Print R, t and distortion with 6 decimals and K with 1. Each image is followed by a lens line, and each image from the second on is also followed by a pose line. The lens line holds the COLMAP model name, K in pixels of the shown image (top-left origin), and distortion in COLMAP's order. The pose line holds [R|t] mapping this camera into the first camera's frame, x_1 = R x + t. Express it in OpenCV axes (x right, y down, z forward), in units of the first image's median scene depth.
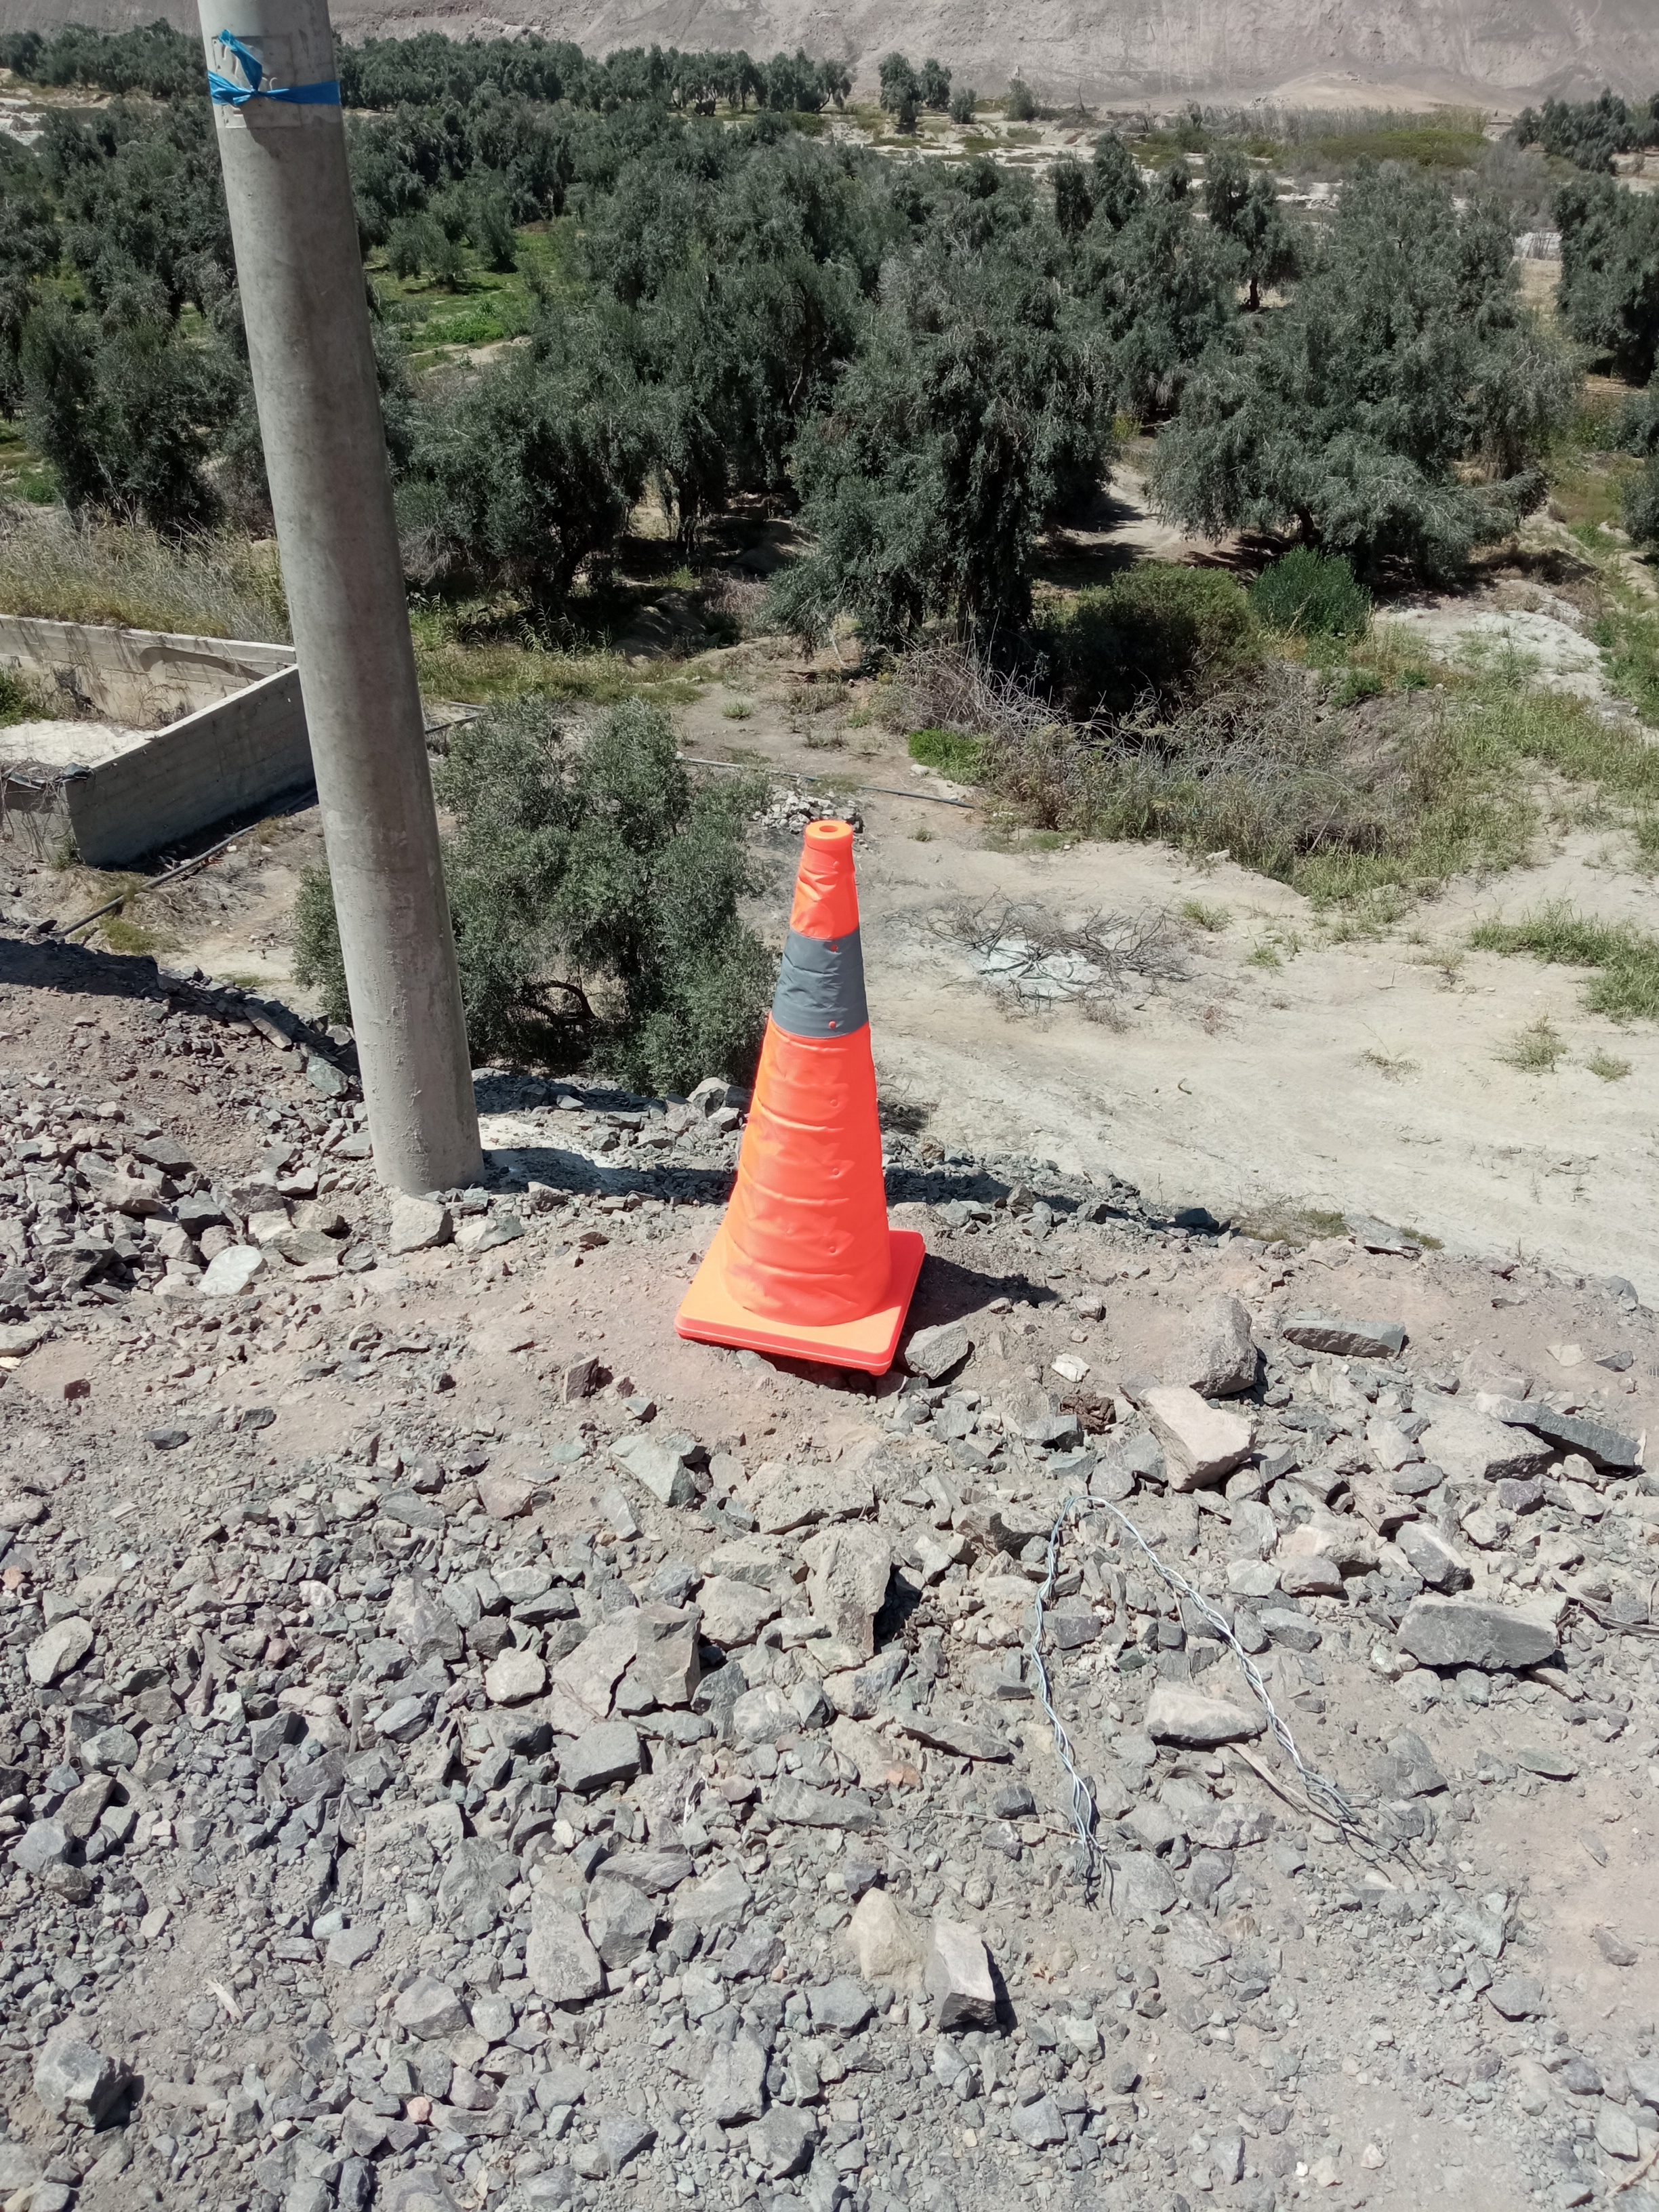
lens RADIAL K [[1794.4, 0, 829.9], [0, 1794.4, 1090.0], [0, 0, 1]] dist [0.120018, -0.223101]
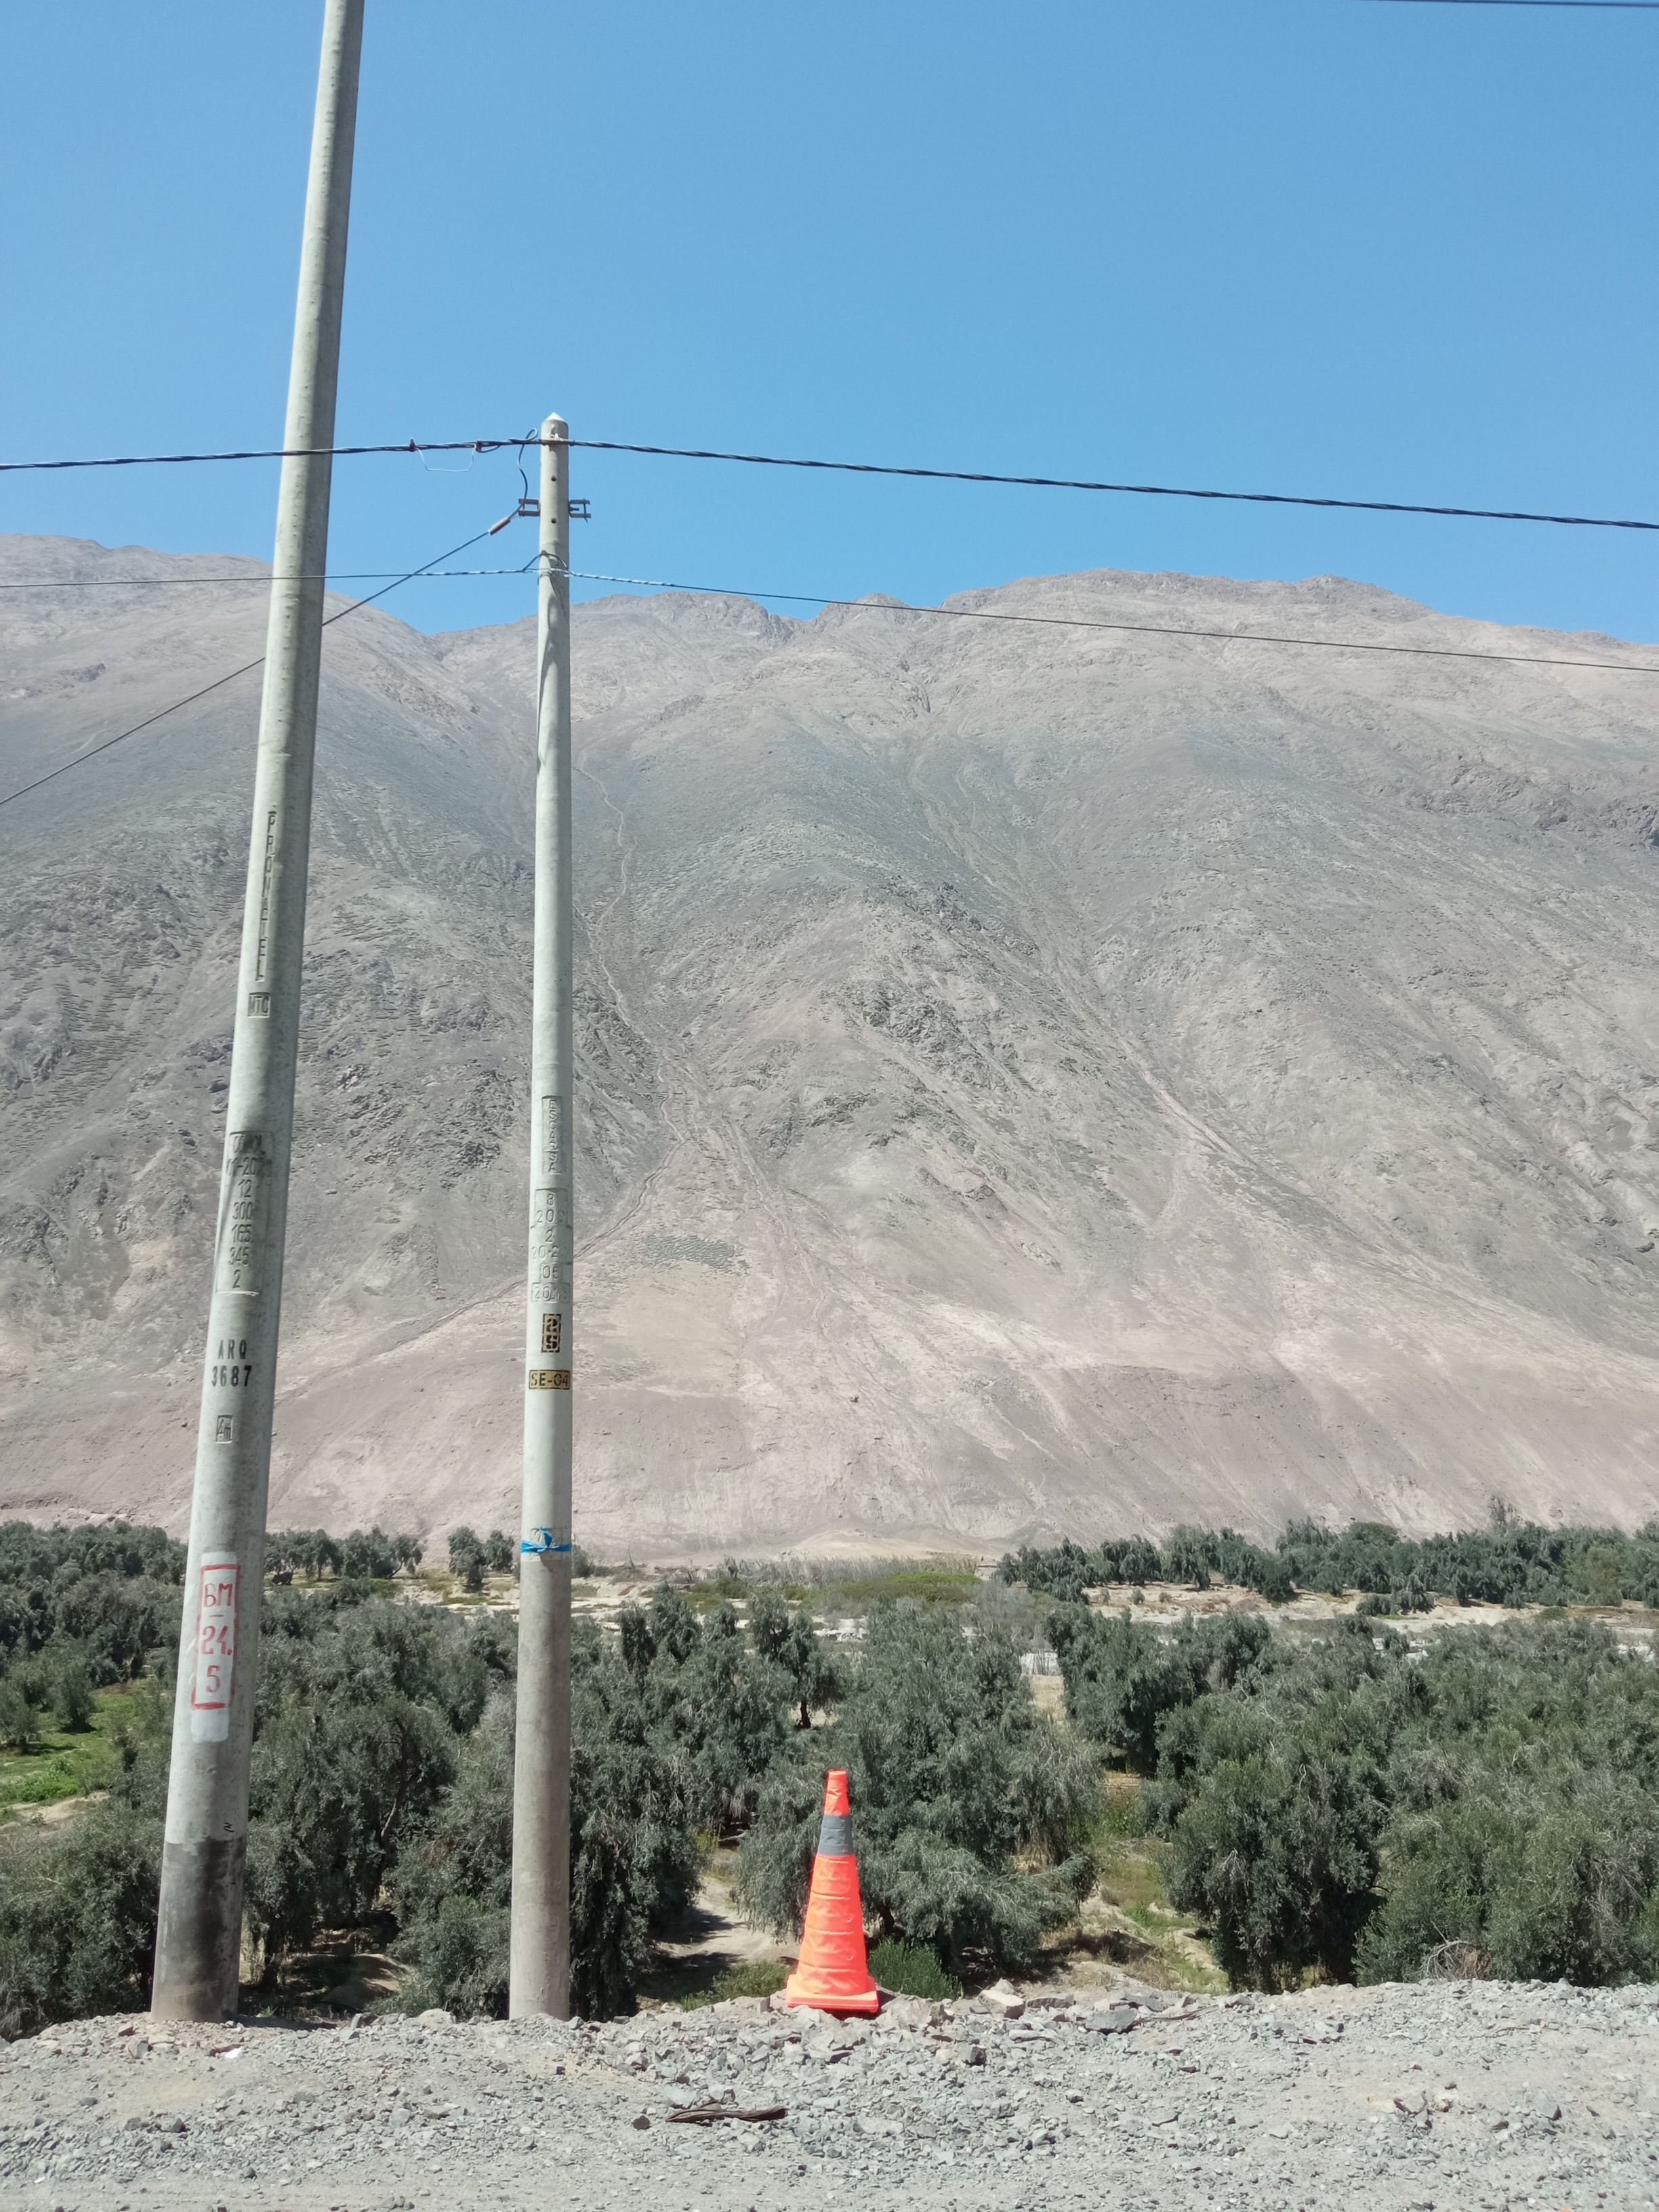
lens RADIAL K [[1787.8, 0, 827.6], [0, 1787.8, 1100.0], [0, 0, 1]] dist [0.134697, -0.270706]
pose [[0.973378, 0.029154, 0.227343, -0.026191], [0.133101, 0.735604, -0.664207, 0.035852], [-0.186599, 0.676784, 0.712140, -0.065310]]
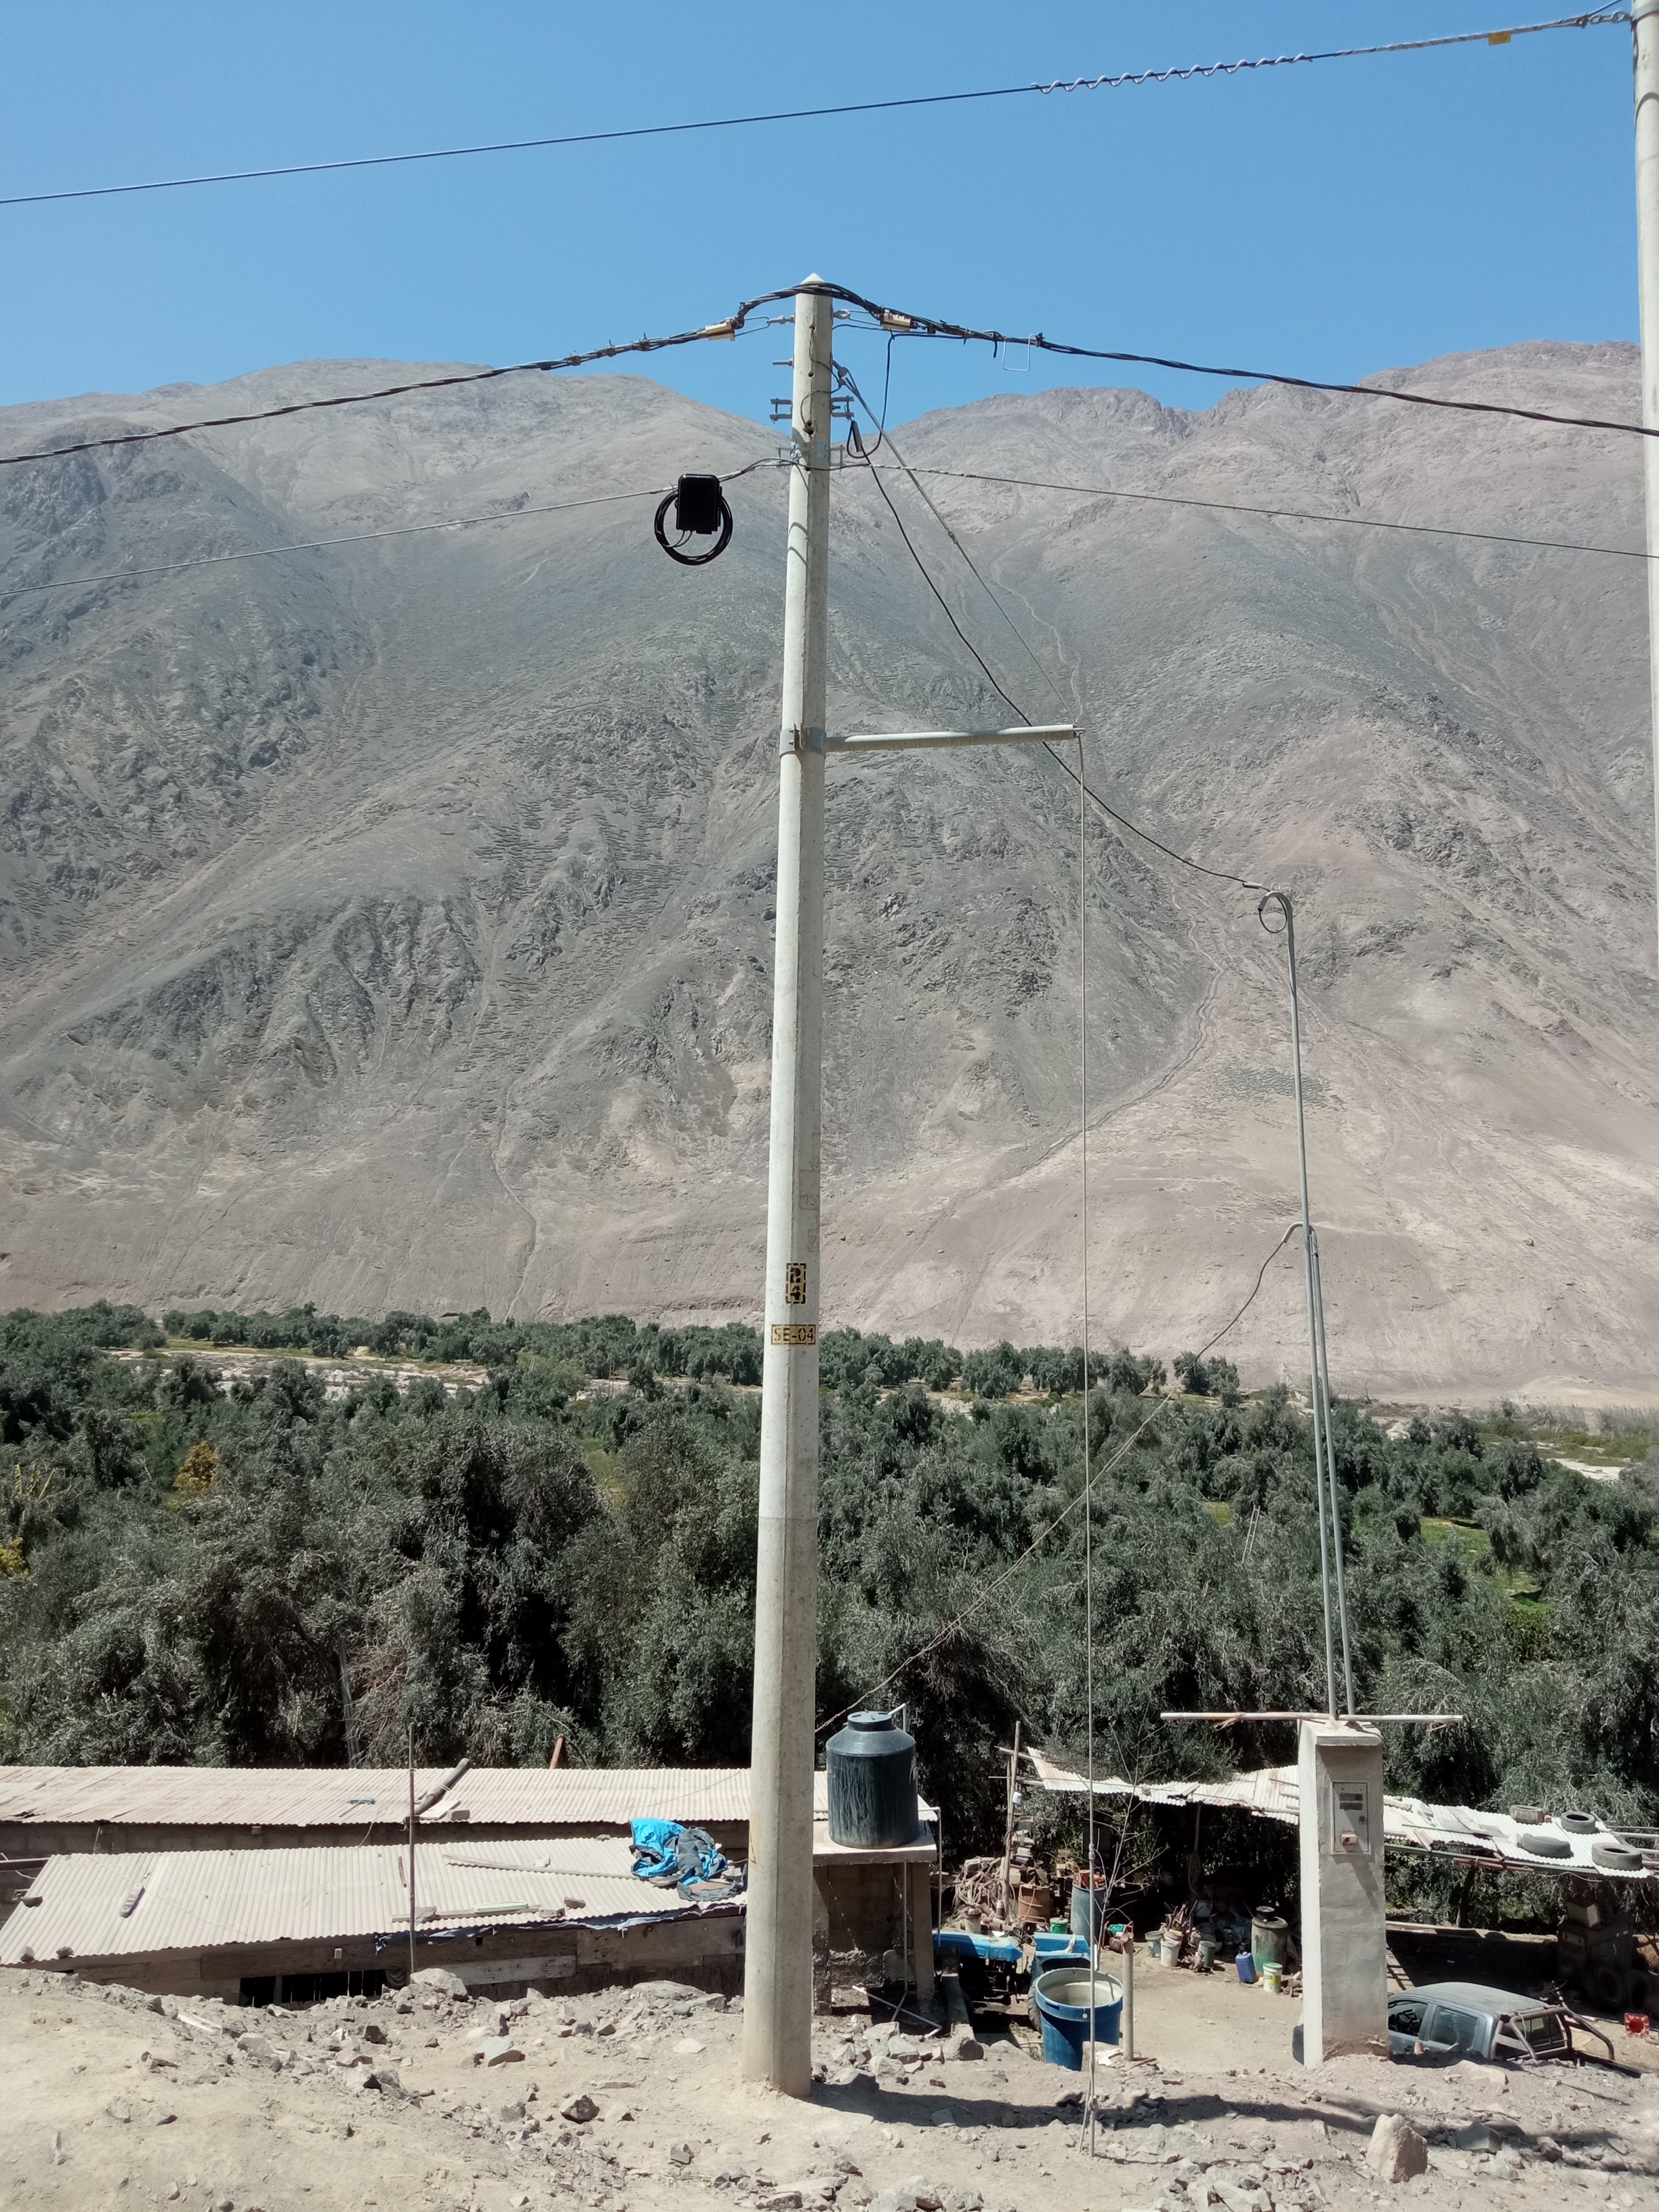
lens RADIAL K [[1794.4, 0, 829.9], [0, 1794.4, 1090.0], [0, 0, 1]] dist [0.120018, -0.223101]
pose [[0.998062, 0.027999, 0.055575, -1.084804], [0.011337, 0.796307, -0.604787, -0.037419], [-0.061188, 0.604245, 0.794446, 0.000287]]
